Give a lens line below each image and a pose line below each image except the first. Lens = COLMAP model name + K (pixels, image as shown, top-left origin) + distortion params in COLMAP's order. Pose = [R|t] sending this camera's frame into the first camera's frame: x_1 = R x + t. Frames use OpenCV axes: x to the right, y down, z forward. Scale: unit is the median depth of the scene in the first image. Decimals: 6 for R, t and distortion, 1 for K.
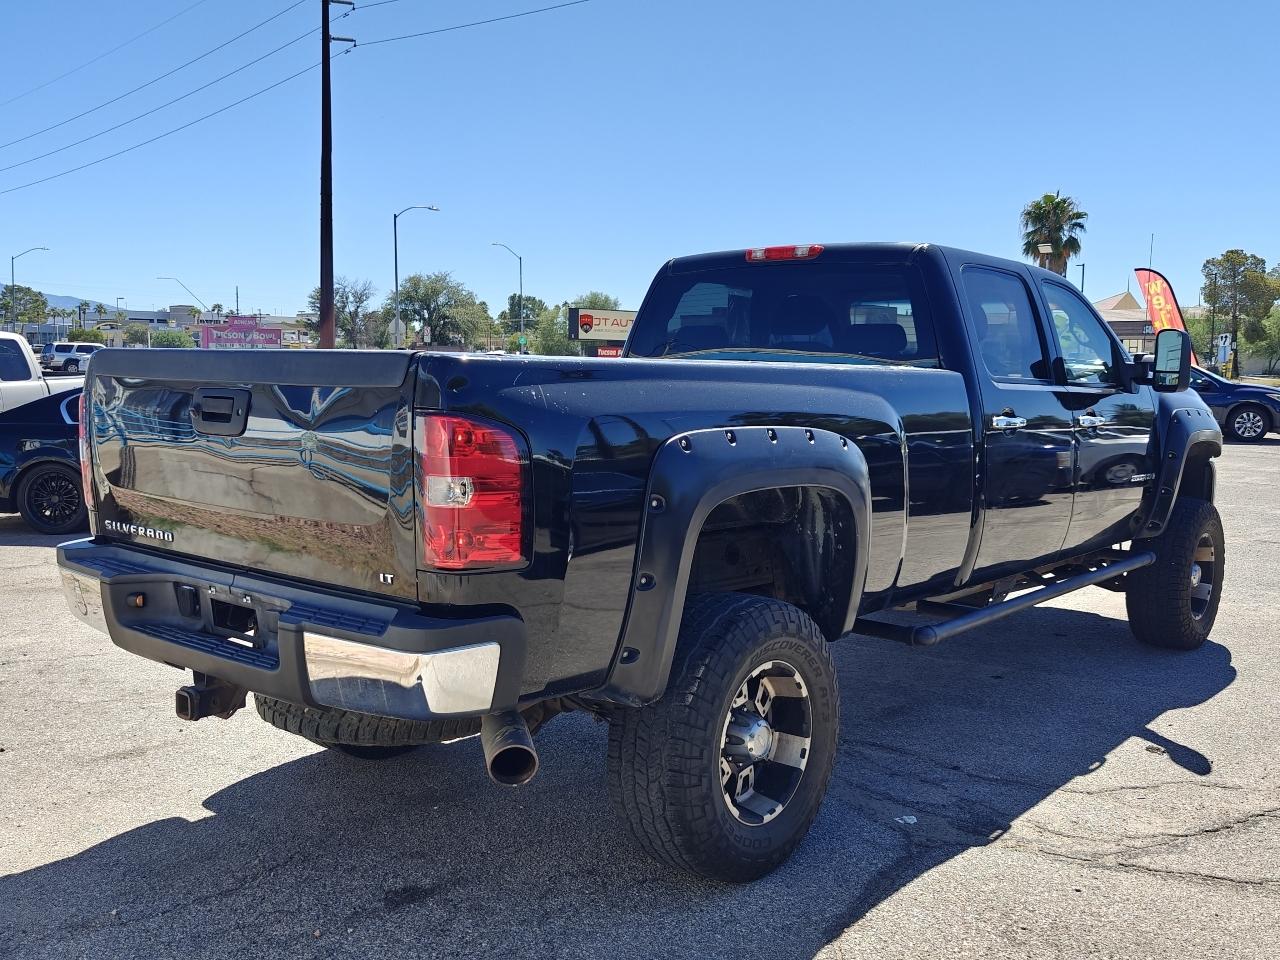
lens RADIAL K [[1166.9, 0, 644.1], [0, 1166.9, 480.0], [0, 0, 1]] dist [0.025589, 0.001884]
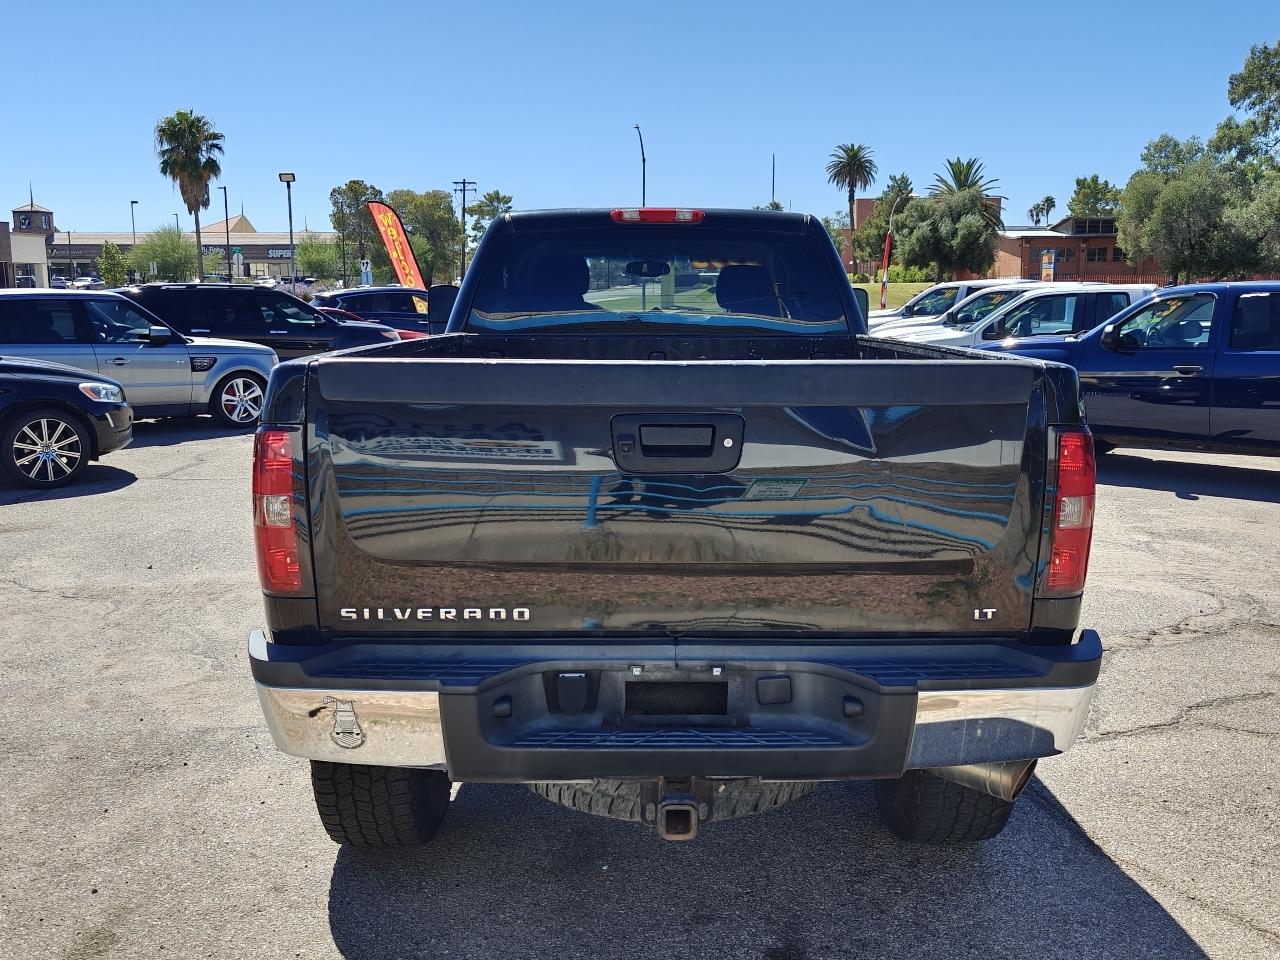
lens RADIAL K [[1166.9, 0, 644.1], [0, 1166.9, 480.0], [0, 0, 1]] dist [0.025589, 0.001884]
pose [[0.776001, -0.110760, 0.620931, -0.801132], [0.071523, 0.993563, 0.087844, -0.096209], [-0.626664, -0.023756, 0.778928, 0.378871]]
